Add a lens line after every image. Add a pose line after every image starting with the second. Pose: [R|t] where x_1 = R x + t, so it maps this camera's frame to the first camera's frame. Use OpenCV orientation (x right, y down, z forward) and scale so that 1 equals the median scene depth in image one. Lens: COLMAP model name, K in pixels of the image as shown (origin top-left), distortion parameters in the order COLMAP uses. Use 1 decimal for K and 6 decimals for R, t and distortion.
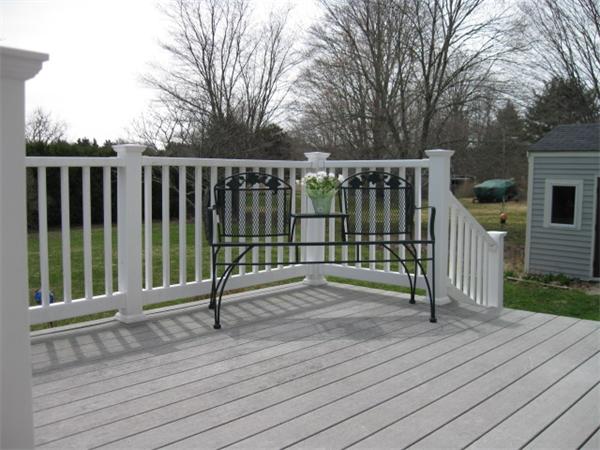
lens RADIAL K [[623.9, 0, 301.4], [0, 623.9, 221.6], [0, 0, 1]] dist [-0.113711, 0.000000]
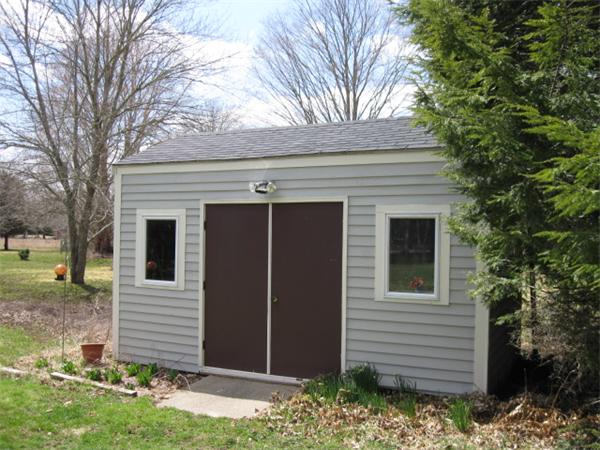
lens RADIAL K [[623.9, 0, 299.9], [0, 623.9, 225.6], [0, 0, 1]] dist [-0.113711, 0.000000]
pose [[0.936463, 0.003771, 0.350747, 0.343979], [0.025927, 0.996463, -0.079934, 0.002430], [-0.349808, 0.083949, 0.933052, 0.361123]]
